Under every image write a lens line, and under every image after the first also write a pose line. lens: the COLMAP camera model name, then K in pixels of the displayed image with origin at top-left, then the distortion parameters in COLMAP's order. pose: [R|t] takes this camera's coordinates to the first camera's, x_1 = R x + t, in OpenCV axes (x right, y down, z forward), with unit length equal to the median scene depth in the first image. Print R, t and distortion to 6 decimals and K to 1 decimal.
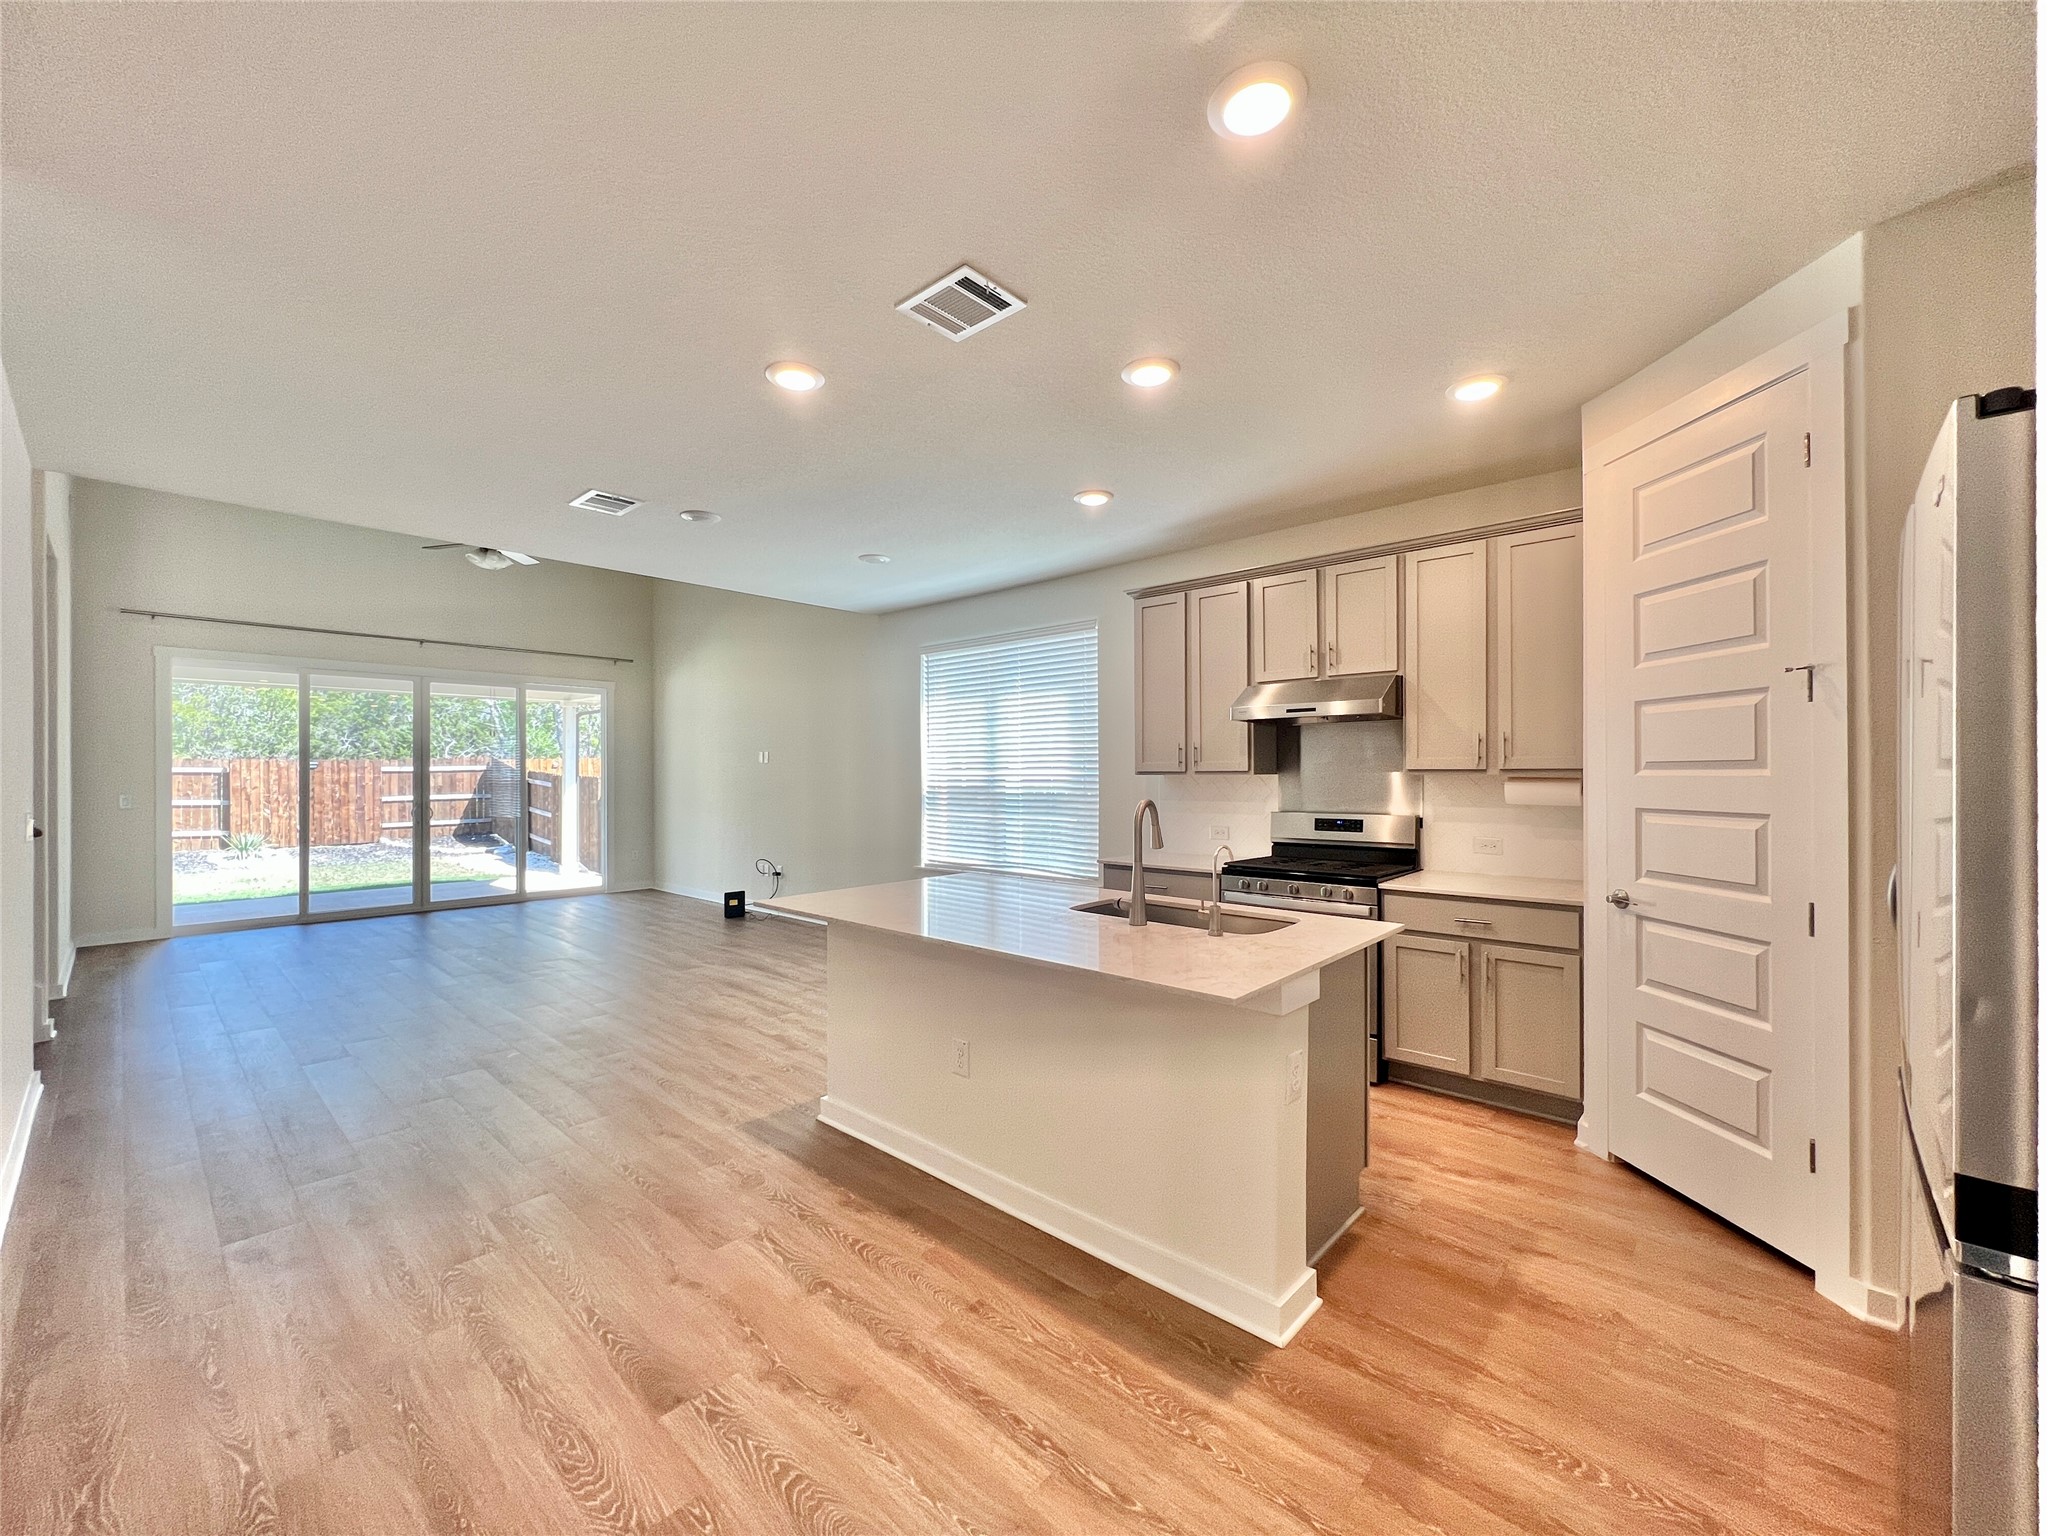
lens RADIAL K [[822.5, 0, 1019.5], [0, 822.5, 772.5], [0, 0, 1]] dist [-0.004327, 0.000806]
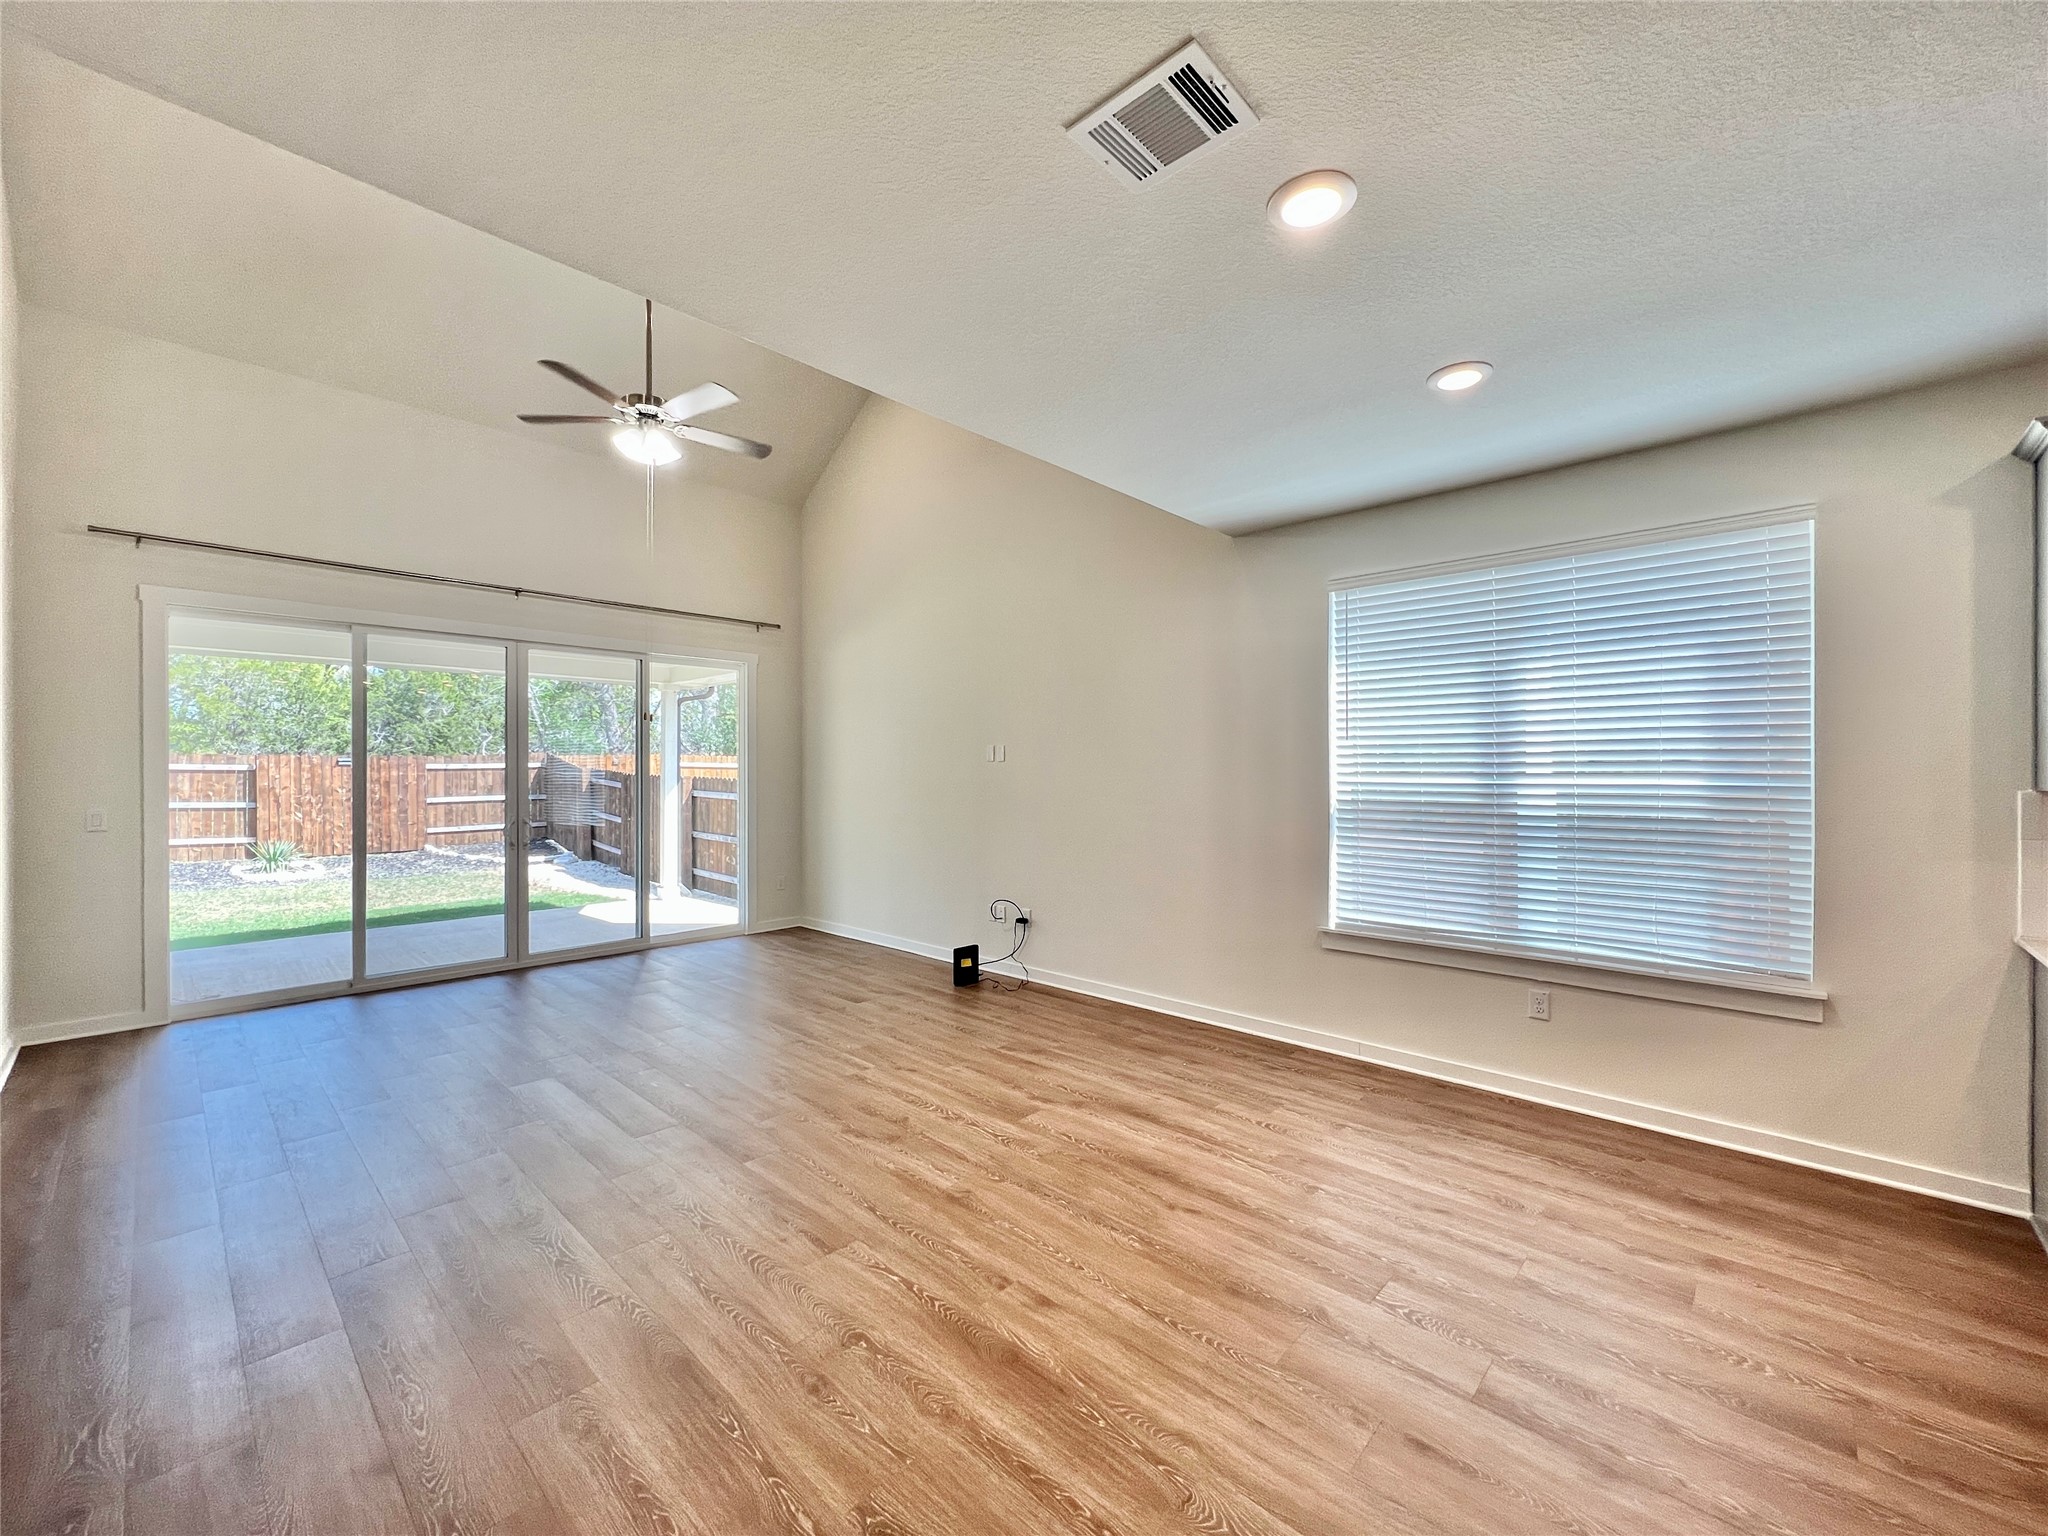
lens RADIAL K [[822.5, 0, 1017.4], [0, 822.5, 772.7], [0, 0, 1]] dist [-0.004327, 0.000806]
pose [[0.999808, 0.001692, -0.019529, -0.148453], [-0.001597, 0.999987, 0.004874, -0.003251], [0.019537, -0.004842, 0.999797, 0.156118]]
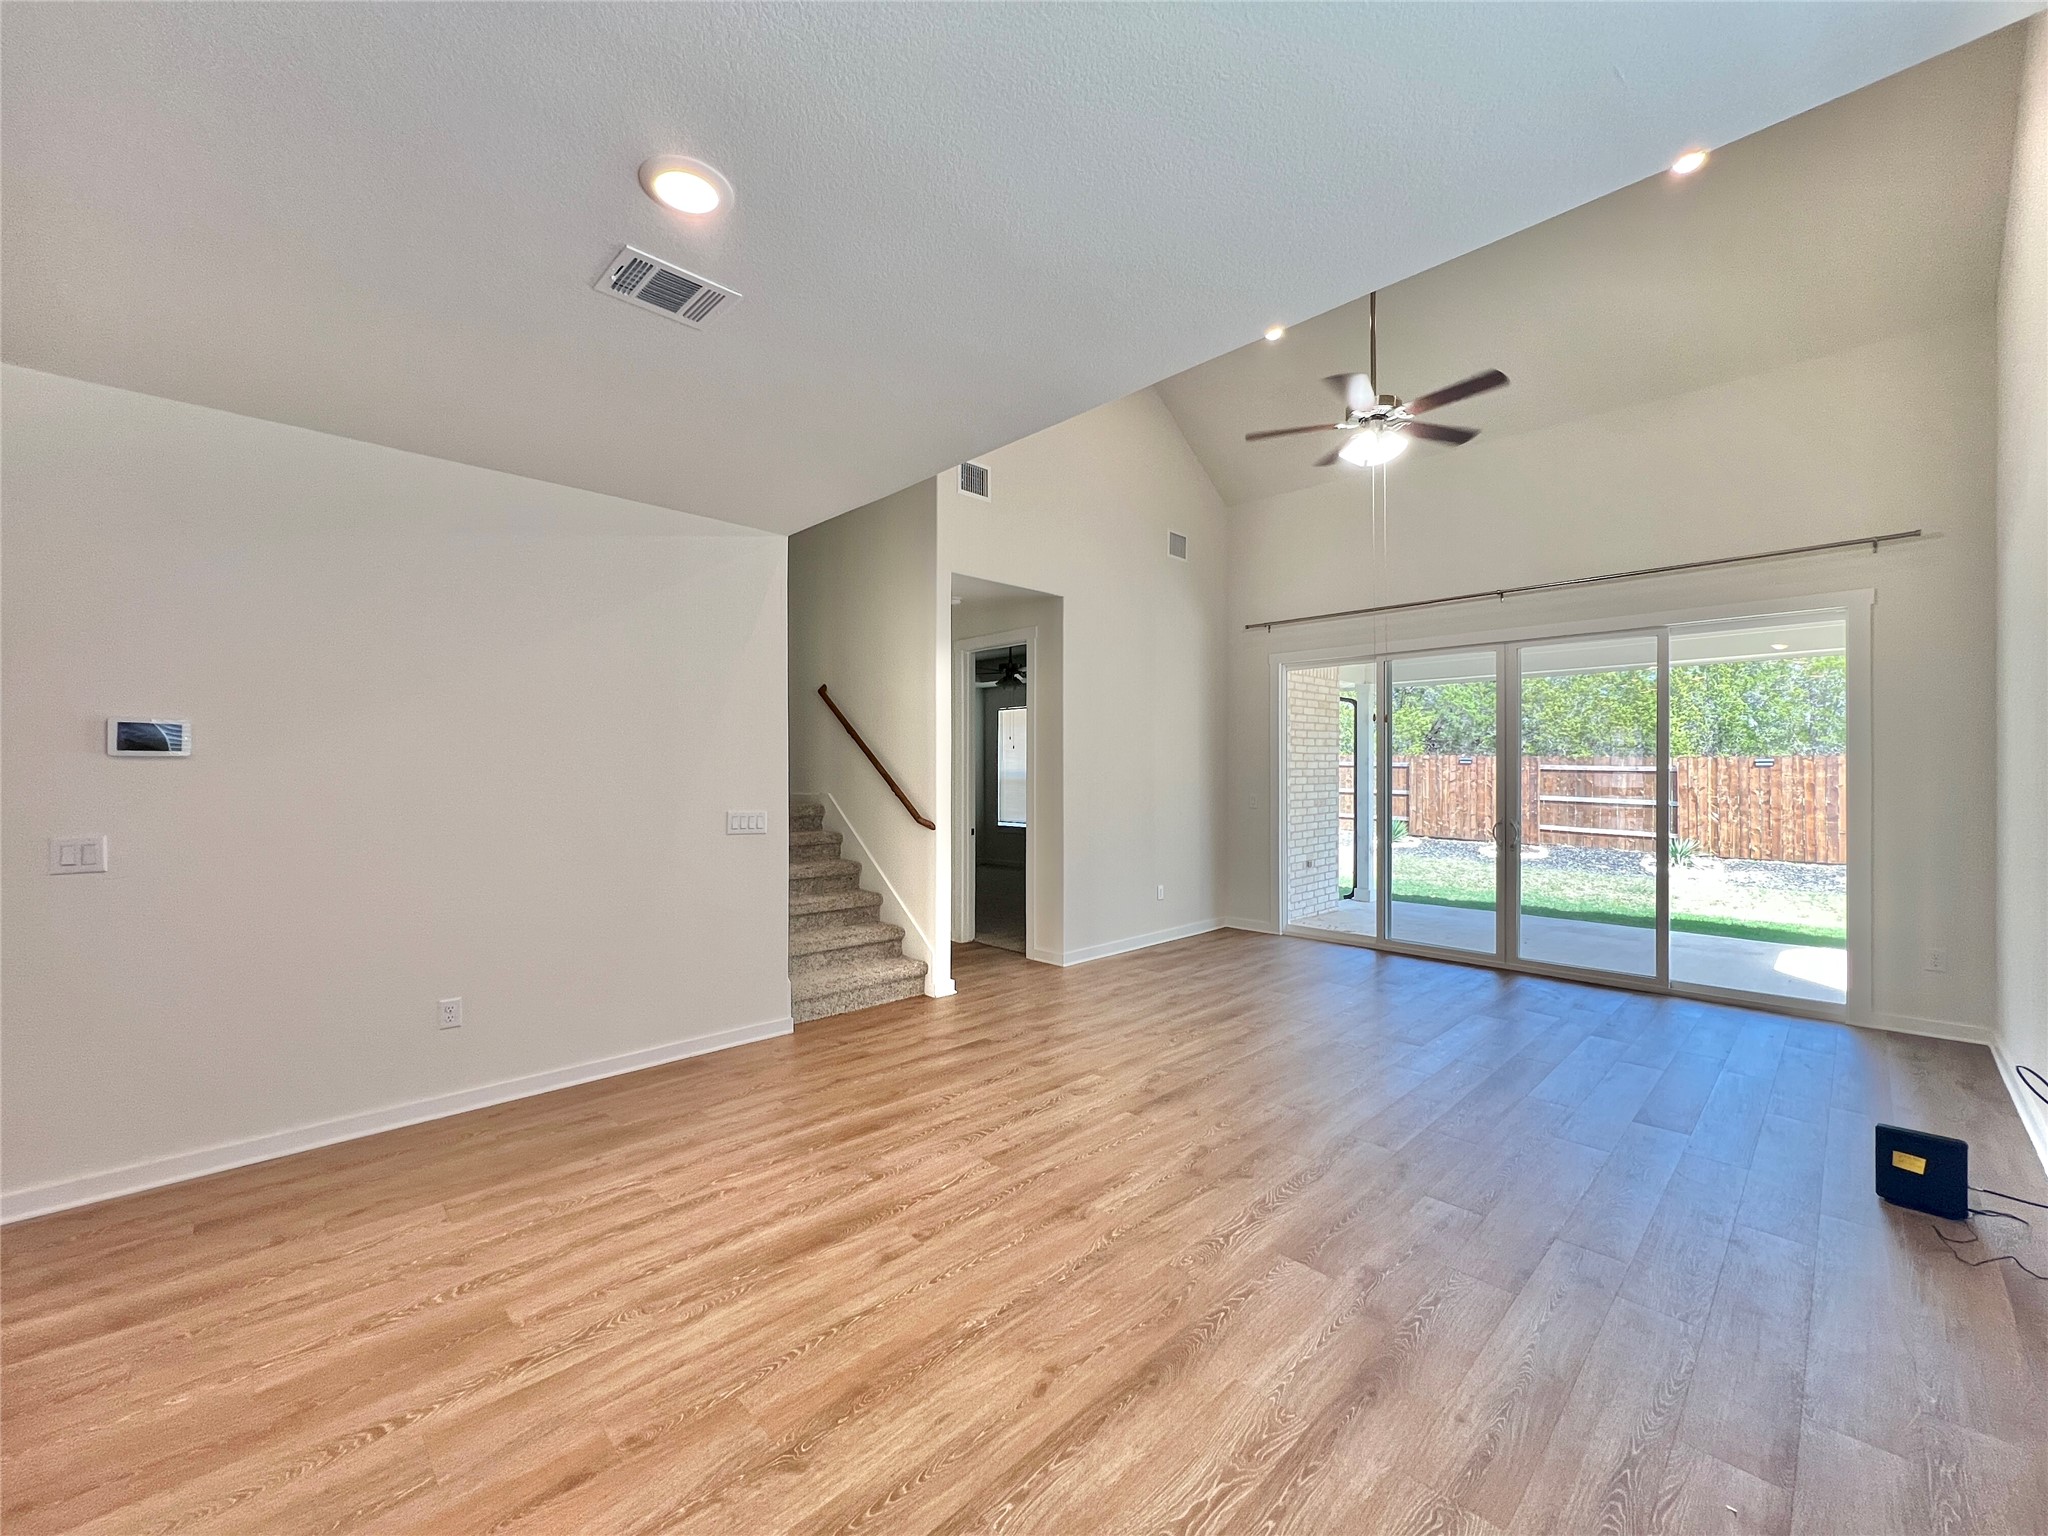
lens RADIAL K [[822.5, 0, 1031.6], [0, 822.5, 774.3], [0, 0, 1]] dist [-0.004327, 0.000806]
pose [[-0.055647, 0.005721, -0.998434, 0.006747], [0.001498, 0.999983, 0.005646, -0.003259], [0.998449, -0.001182, -0.055655, 0.333717]]
